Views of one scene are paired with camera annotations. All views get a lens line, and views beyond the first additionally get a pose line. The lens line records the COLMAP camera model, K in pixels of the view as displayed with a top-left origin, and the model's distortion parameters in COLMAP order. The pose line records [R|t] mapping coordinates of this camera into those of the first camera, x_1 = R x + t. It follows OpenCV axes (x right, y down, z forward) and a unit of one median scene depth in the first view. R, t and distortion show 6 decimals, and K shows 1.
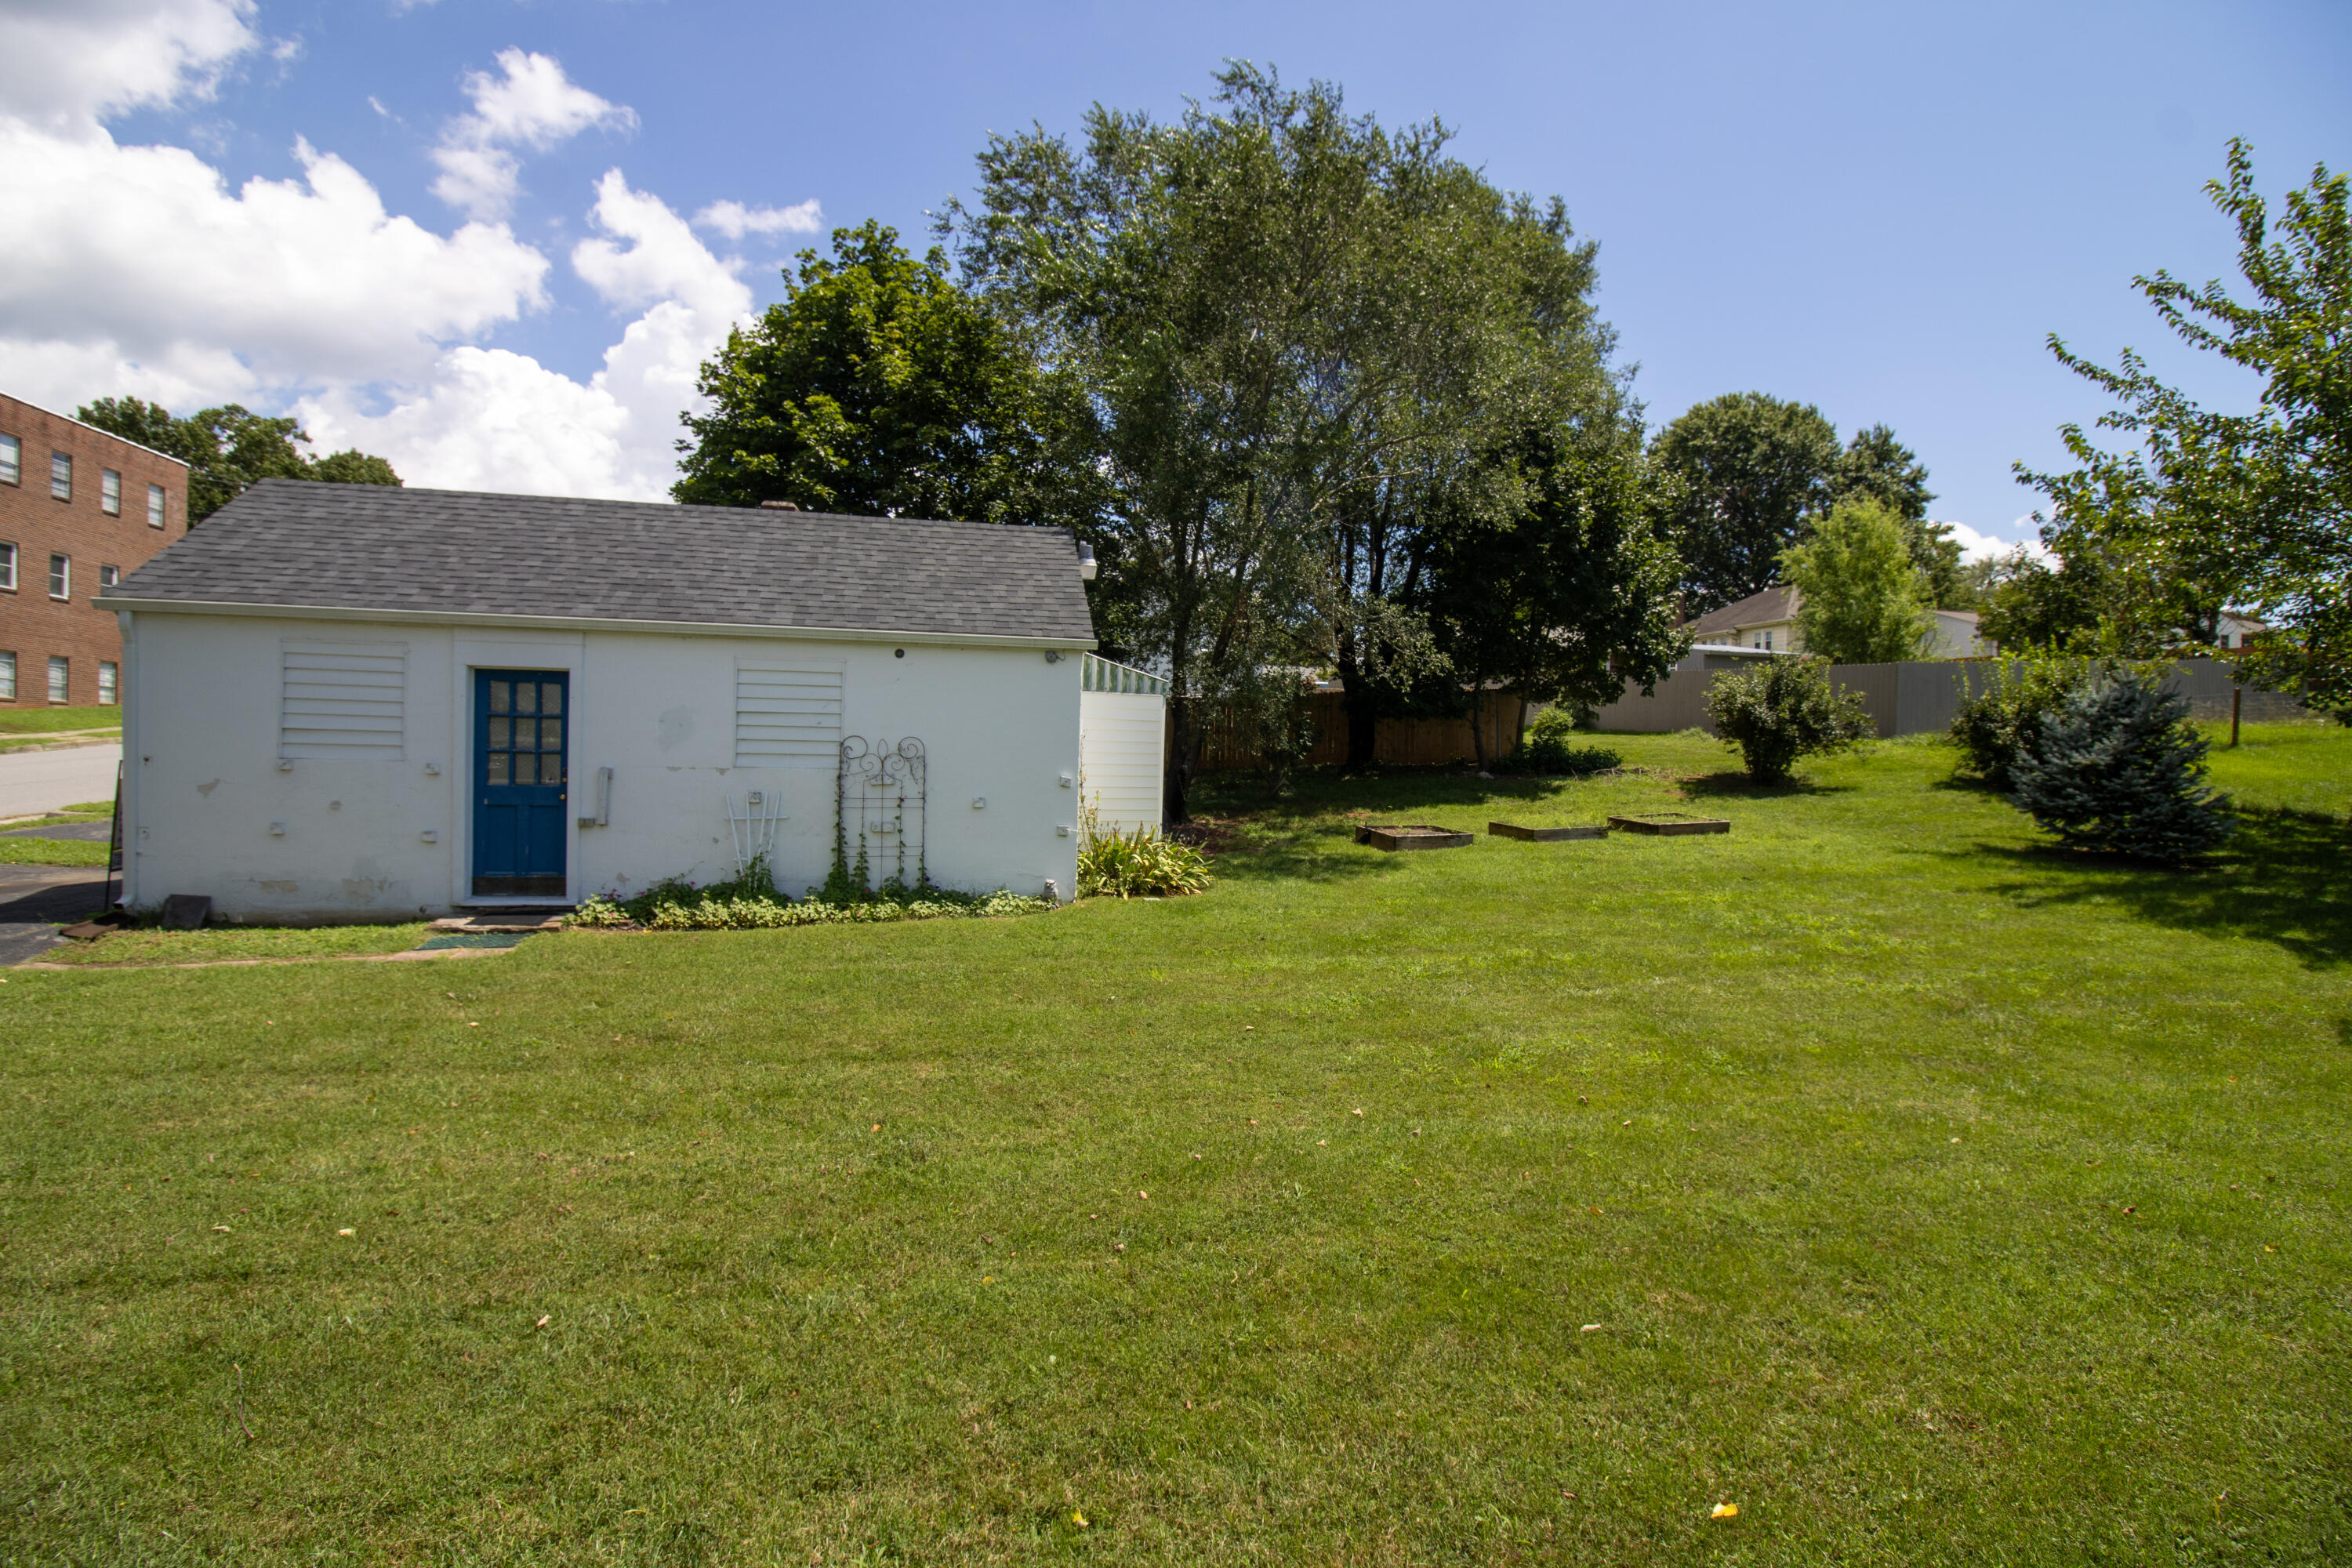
lens RADIAL K [[1089.9, 0, 1180.3], [0, 1089.9, 776.7], [0, 0, 1]] dist [0.001341, -0.014554]
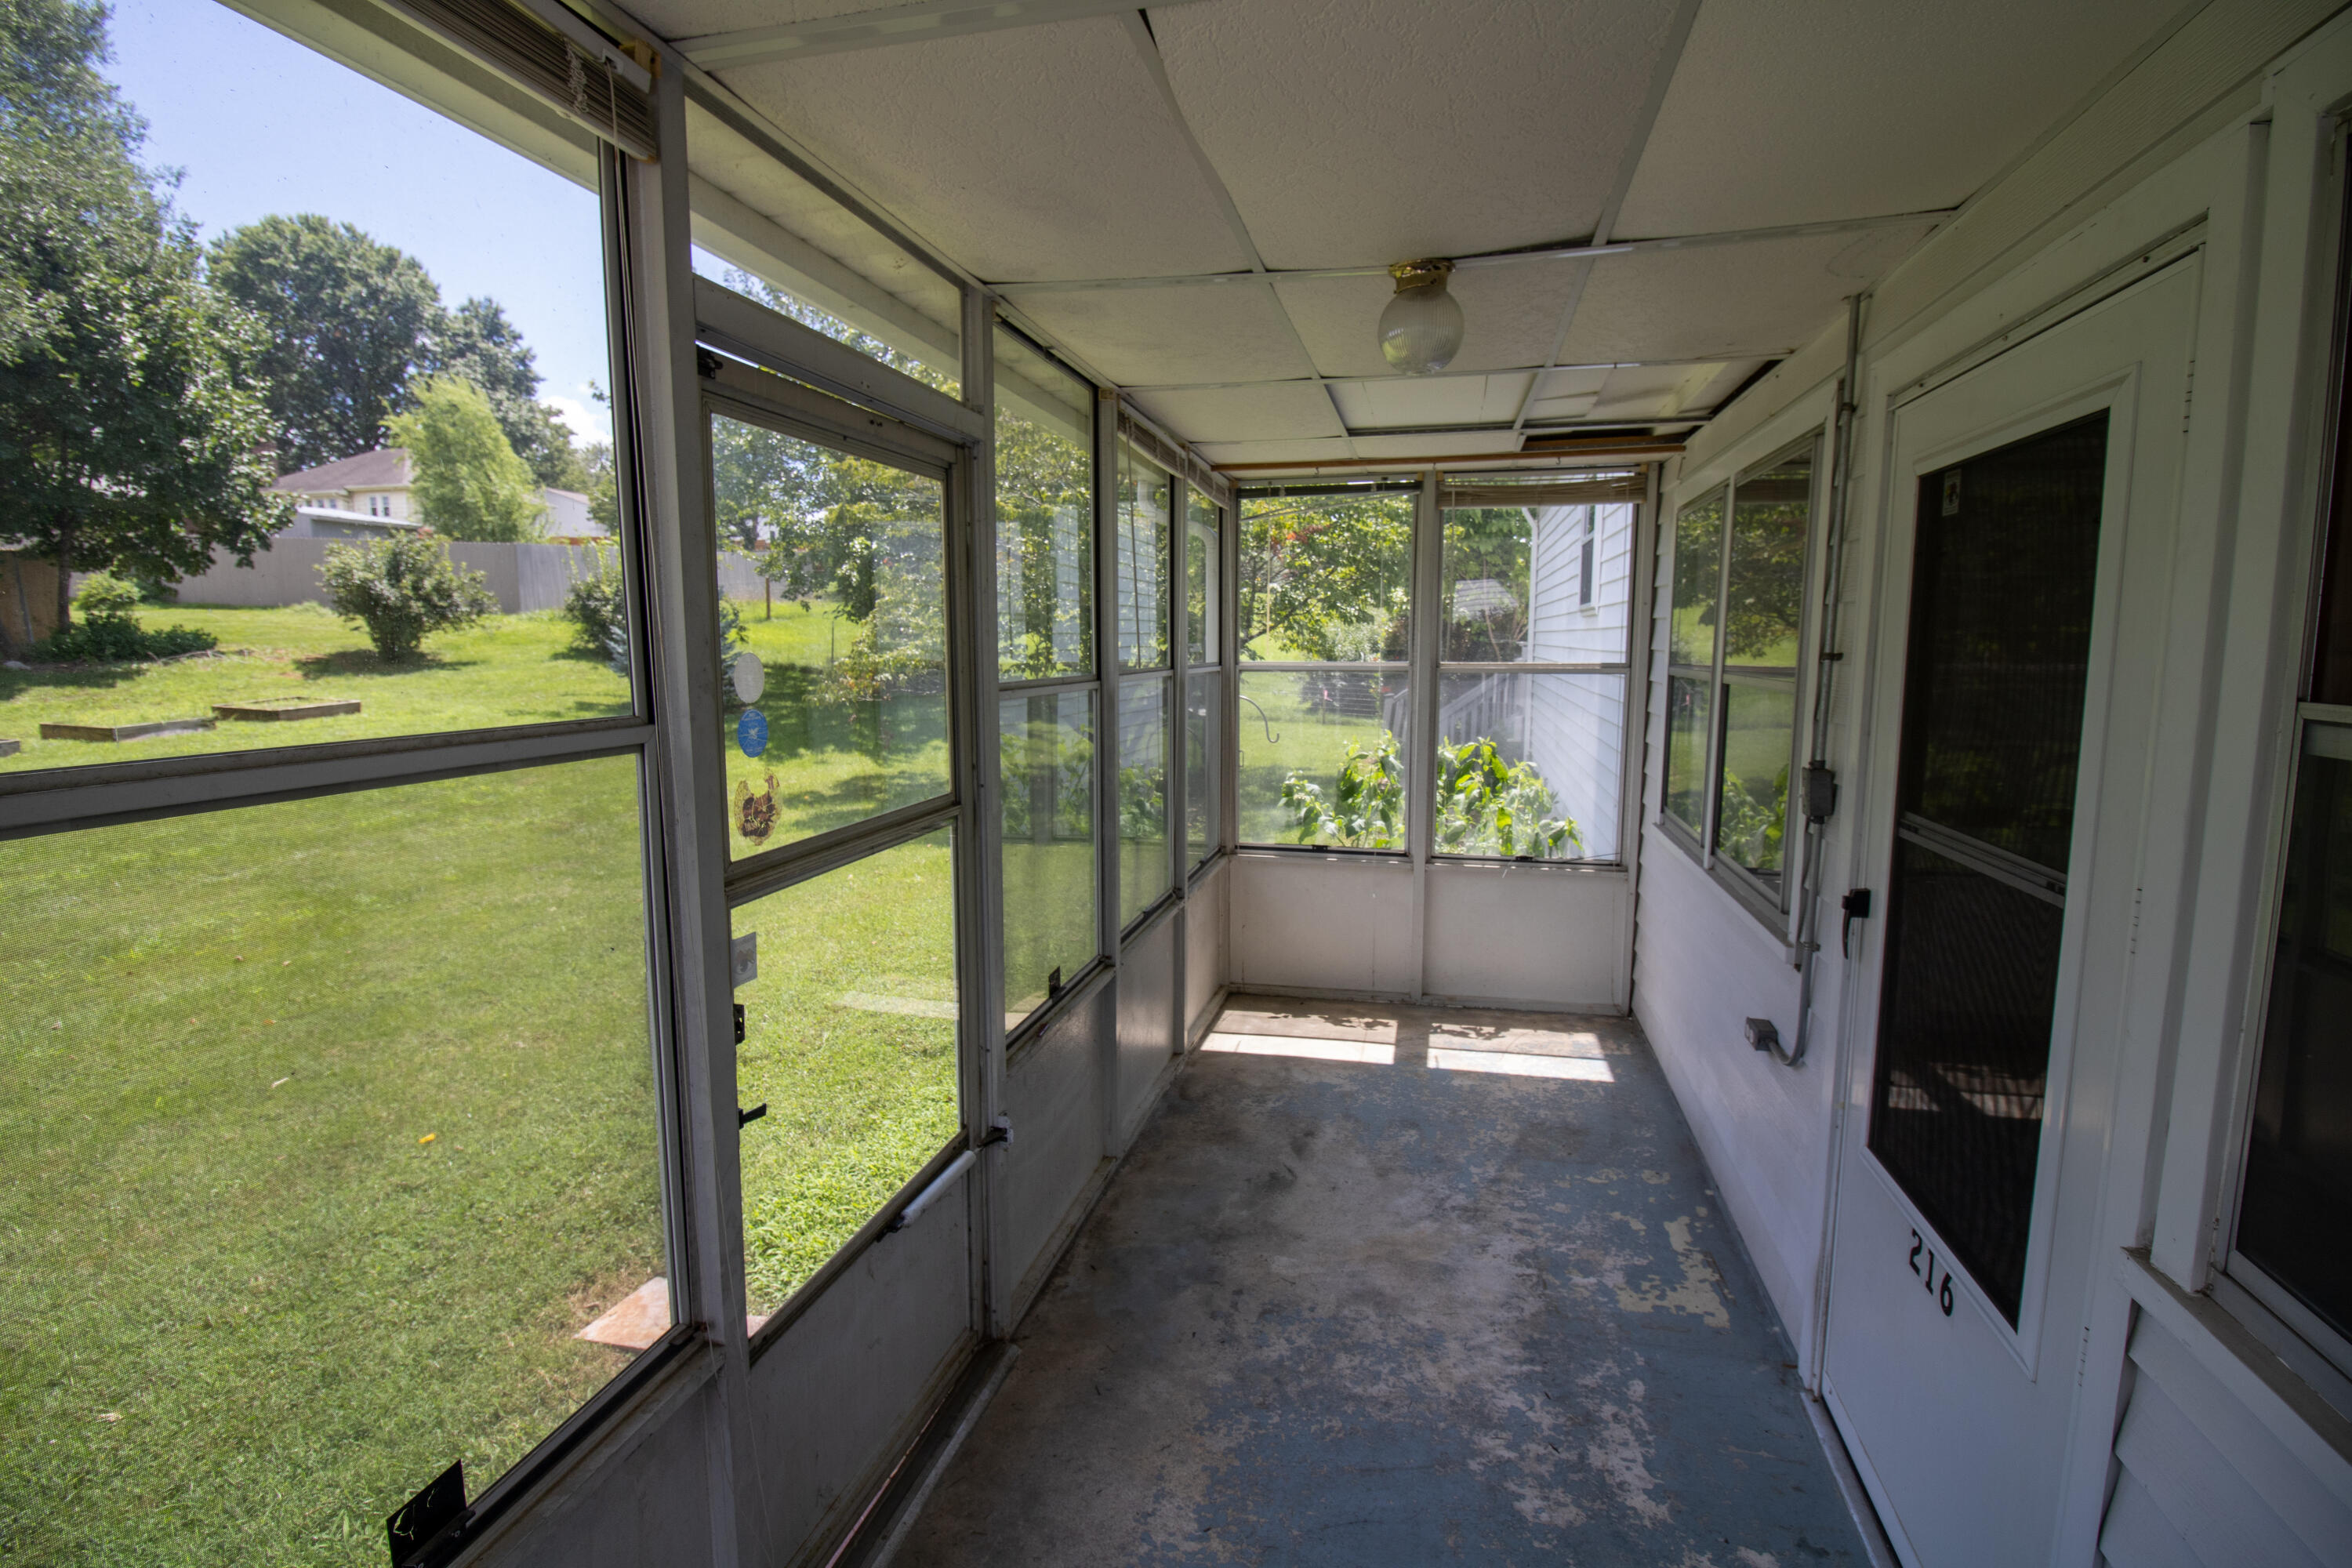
lens RADIAL K [[1089.9, 0, 1180.3], [0, 1089.9, 776.7], [0, 0, 1]] dist [0.001341, -0.014554]
pose [[0.443476, -0.132847, 0.886386, -0.045913], [0.027380, 0.990501, 0.134752, -0.003101], [-0.895868, -0.035490, 0.442901, -0.100122]]
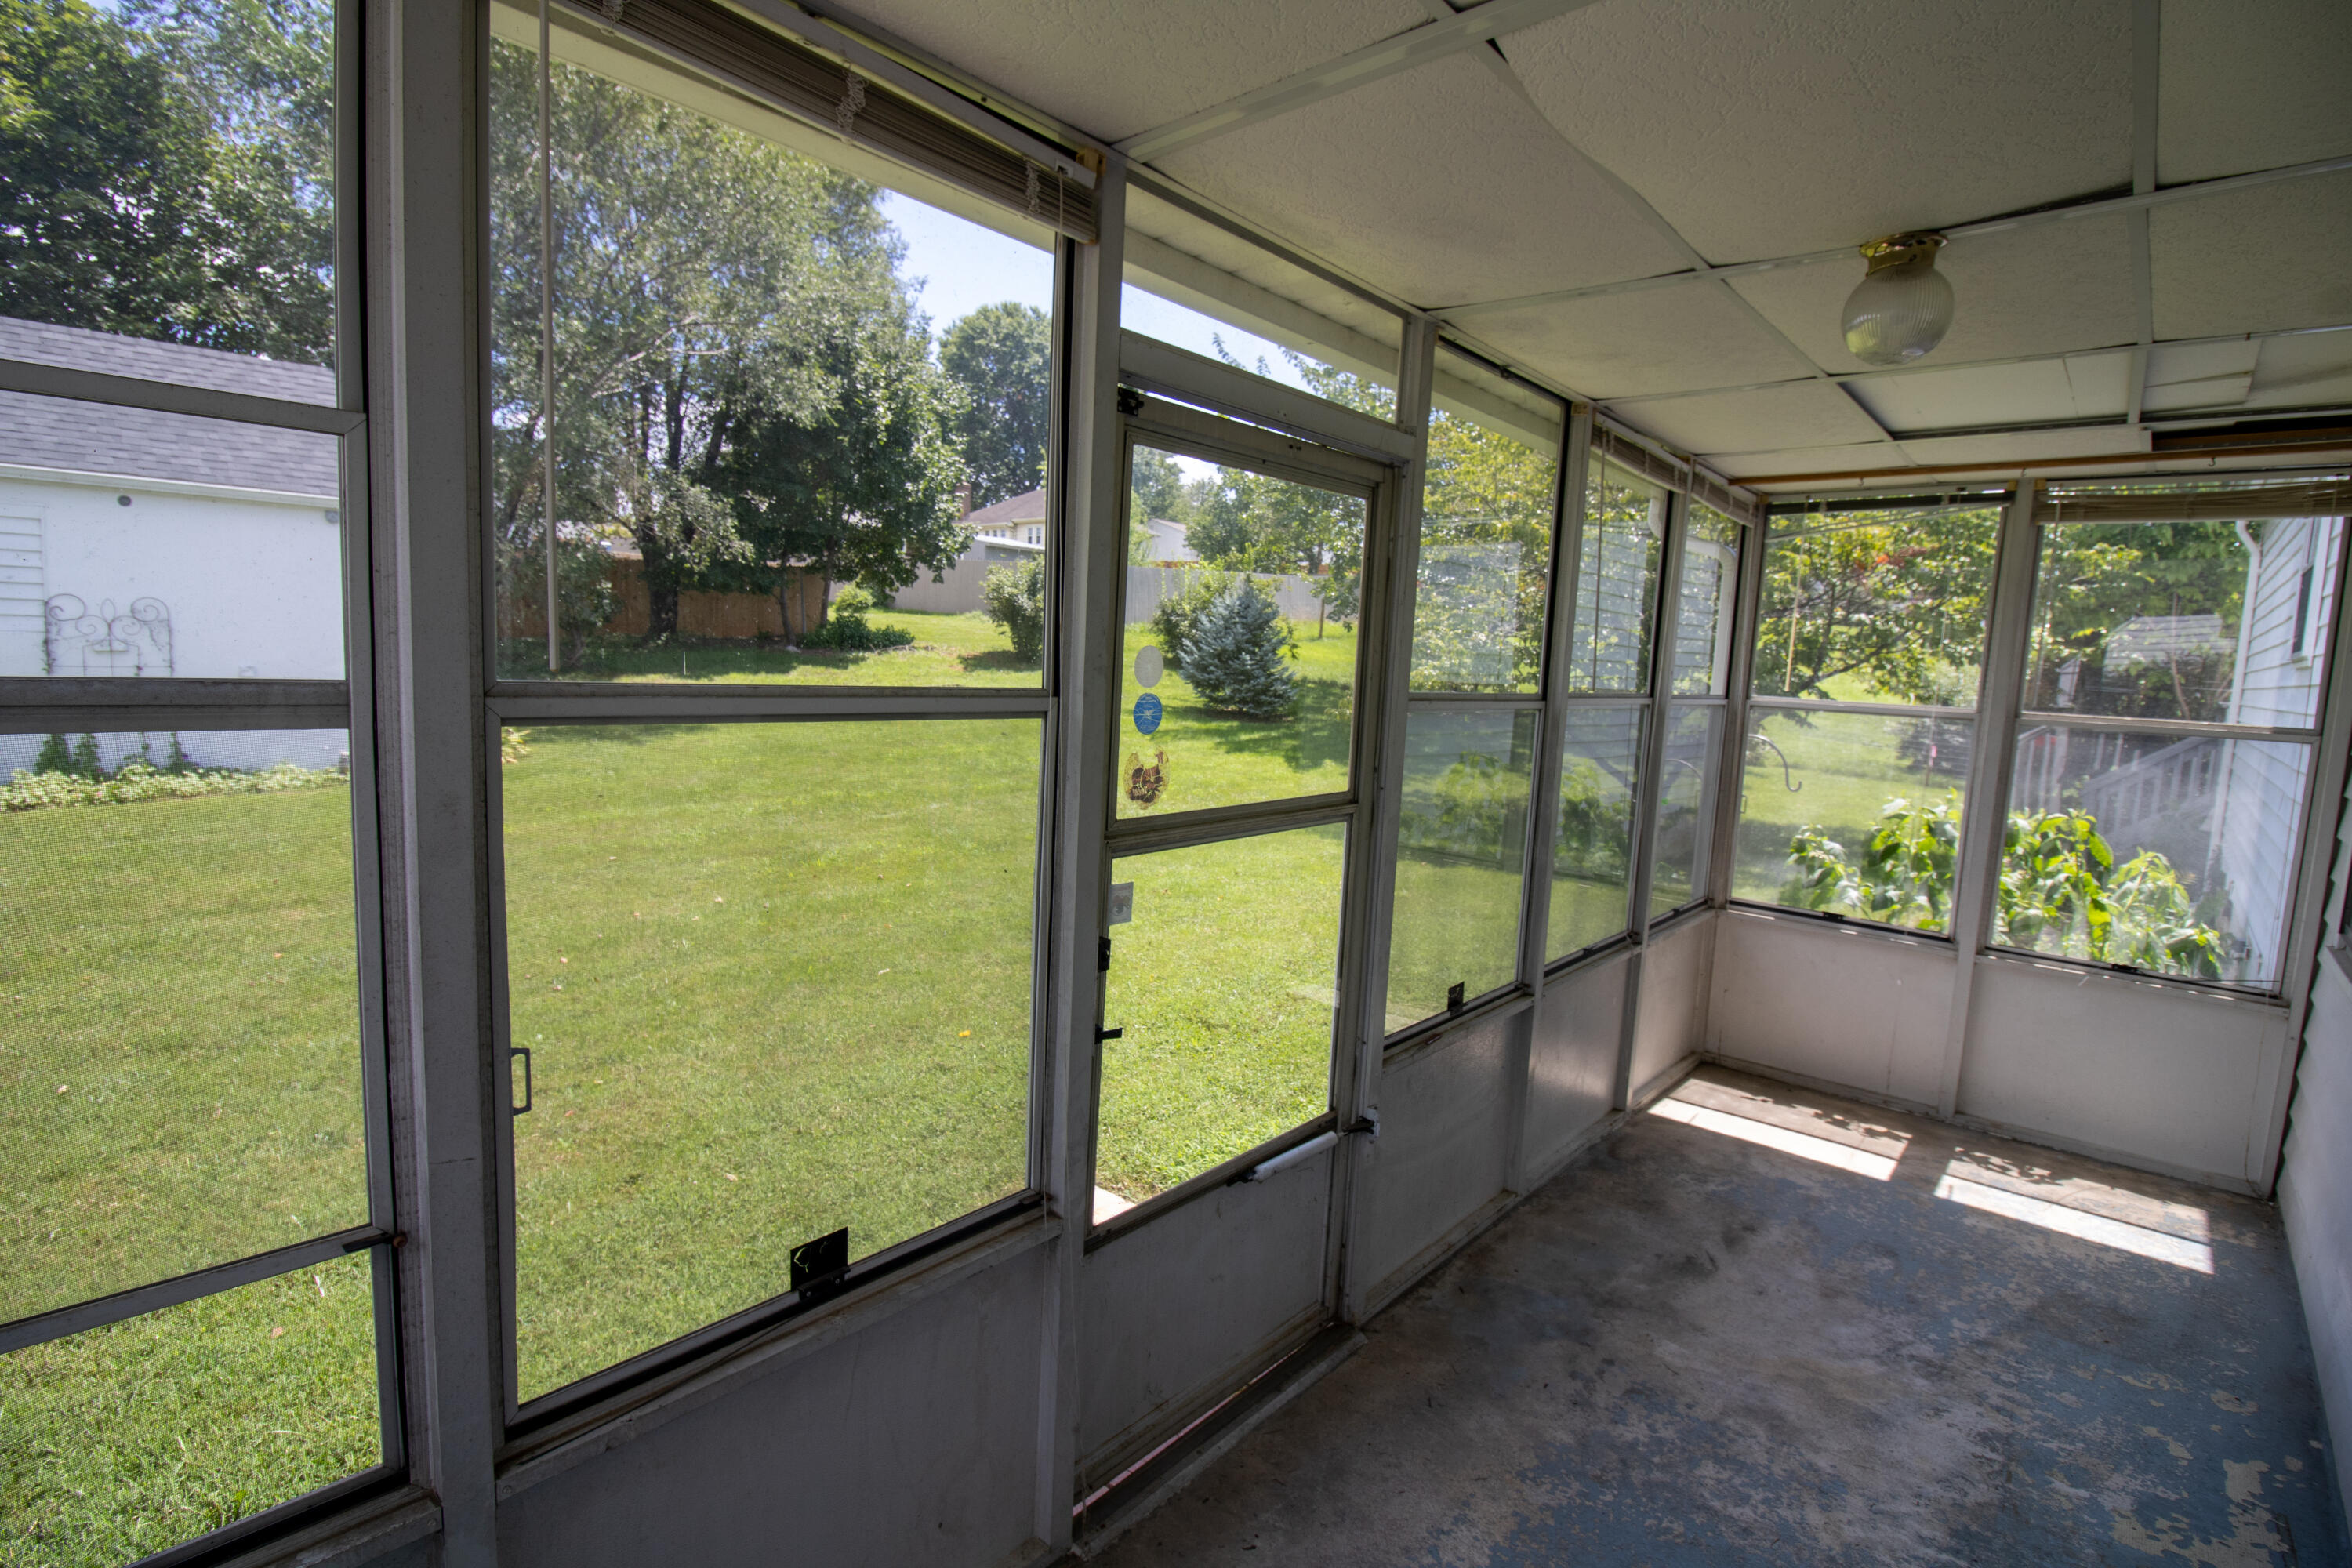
lens RADIAL K [[1089.9, 0, 1180.3], [0, 1089.9, 776.7], [0, 0, 1]] dist [0.001341, -0.014554]
pose [[0.814759, -0.049413, 0.577691, -0.040521], [-0.017497, 0.993813, 0.109682, -0.001184], [-0.579536, -0.099473, 0.808853, -0.115919]]
